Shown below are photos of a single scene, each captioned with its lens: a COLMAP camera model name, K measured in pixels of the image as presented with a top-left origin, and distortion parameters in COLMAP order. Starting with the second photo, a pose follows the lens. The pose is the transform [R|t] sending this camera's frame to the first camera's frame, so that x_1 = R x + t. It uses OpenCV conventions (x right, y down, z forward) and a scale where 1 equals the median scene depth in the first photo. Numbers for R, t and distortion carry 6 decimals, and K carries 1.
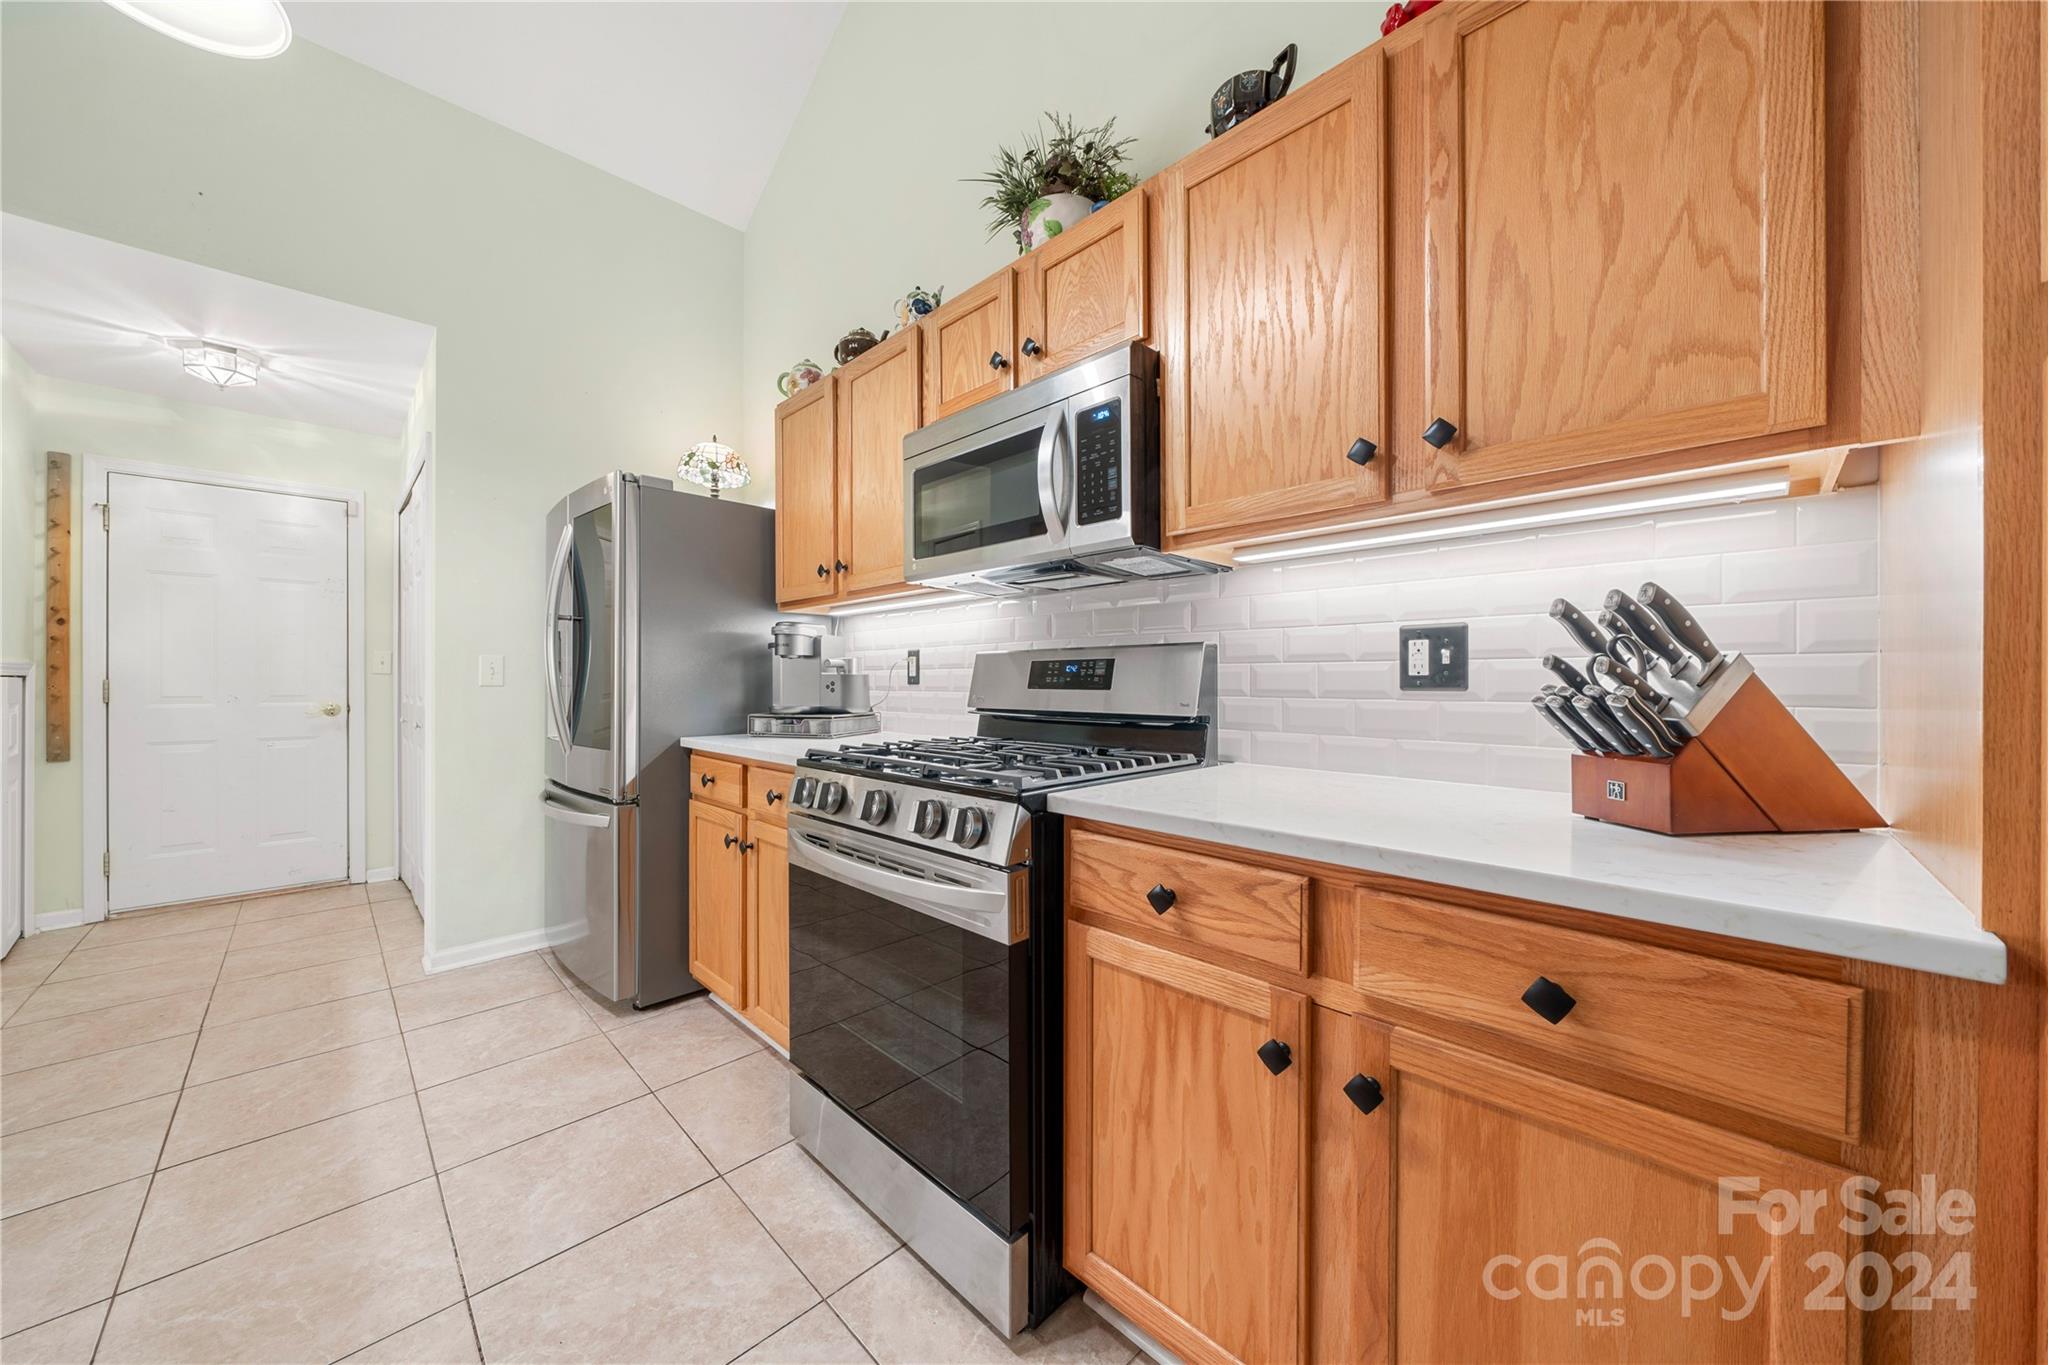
lens RADIAL K [[714.7, 0, 1024.0], [0, 714.7, 682.5], [0, 0, 1]] dist [-0.001195, -0.000014]
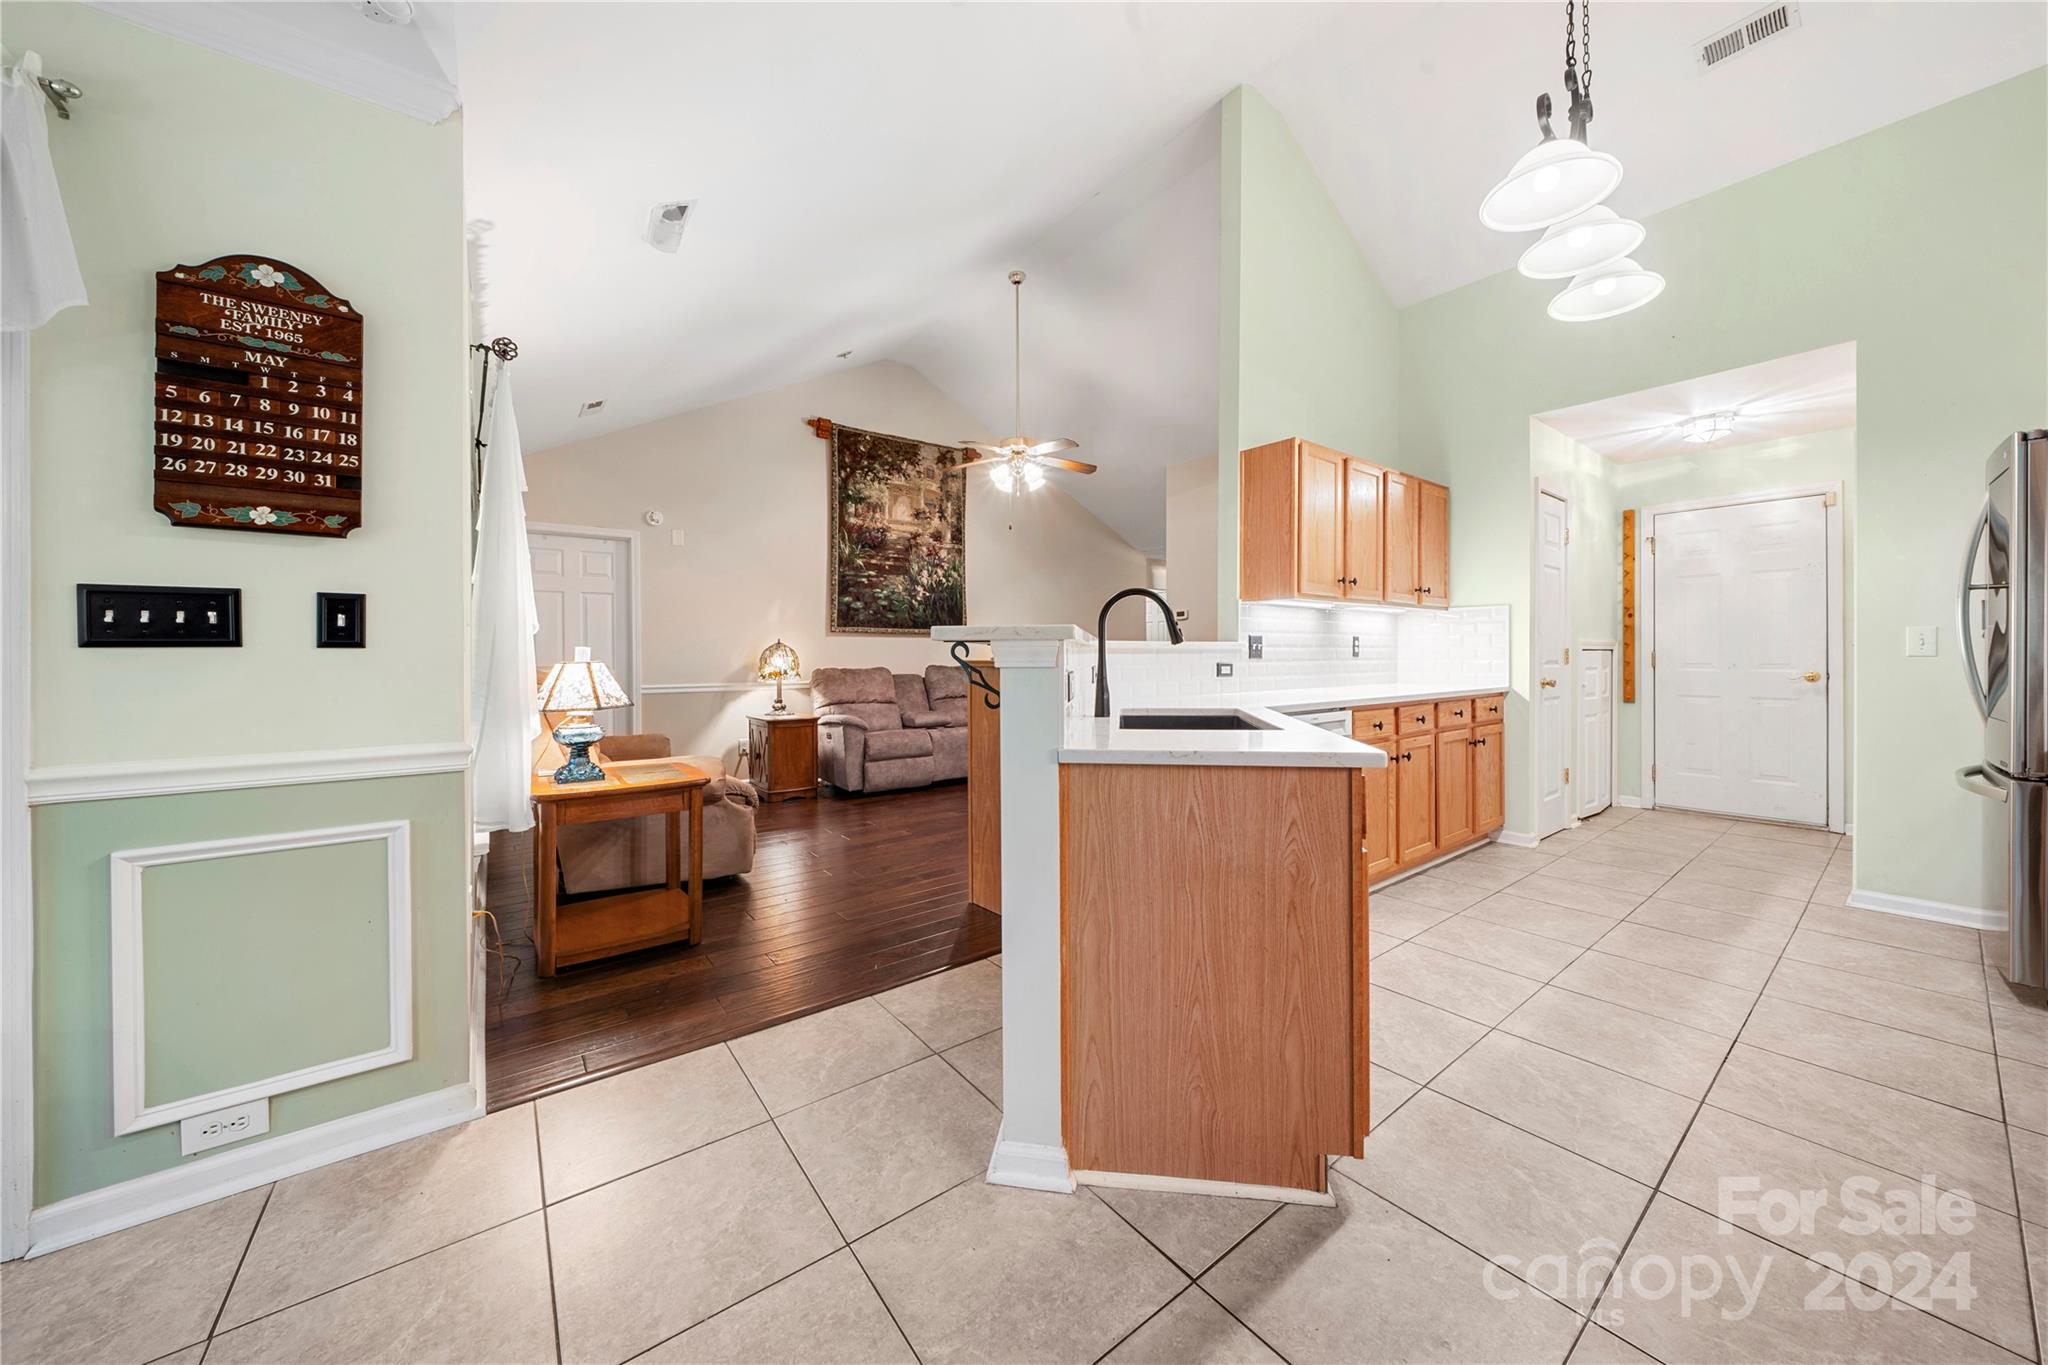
lens RADIAL K [[706.7, 0, 1022.7], [0, 706.7, 657.1], [0, 0, 1]] dist [-0.002084, -0.000259]
pose [[-0.127331, 0.003496, -0.991854, 0.419579], [0.003180, 0.999990, 0.003117, -0.001526], [0.991855, -0.002757, -0.127341, -0.160796]]
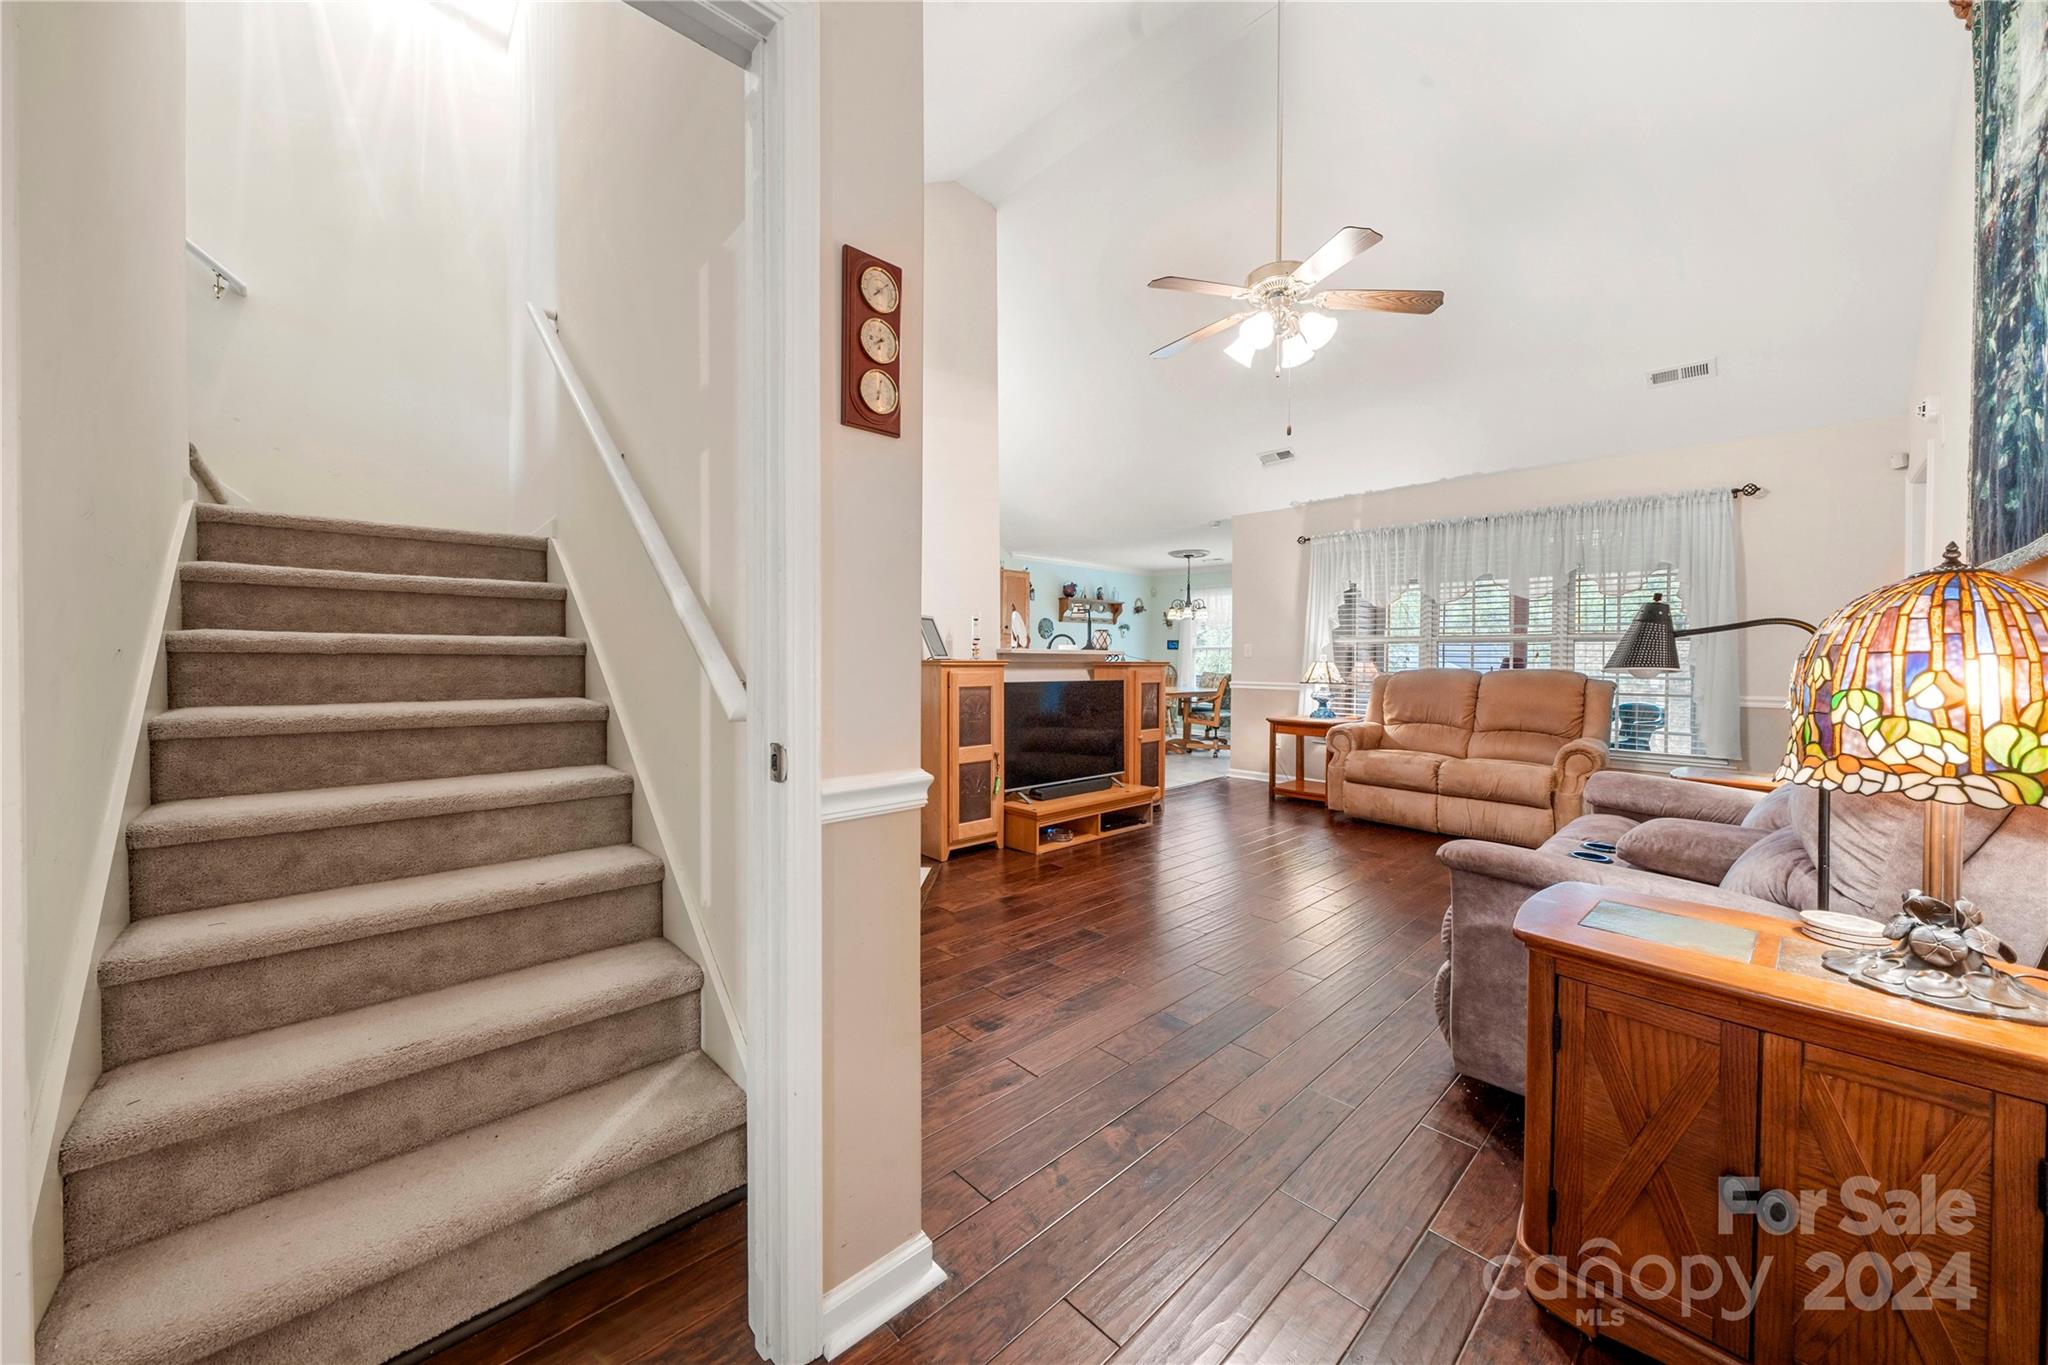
lens RADIAL K [[734.2, 0, 1023.7], [0, 734.2, 654.5], [0, 0, 1]] dist [0.000449, 0.000000]
pose [[0.008429, 0.008896, 0.999925, -2.508069], [-0.003378, 0.999955, -0.008868, 0.008094], [-0.999959, -0.003303, 0.008459, -0.043884]]
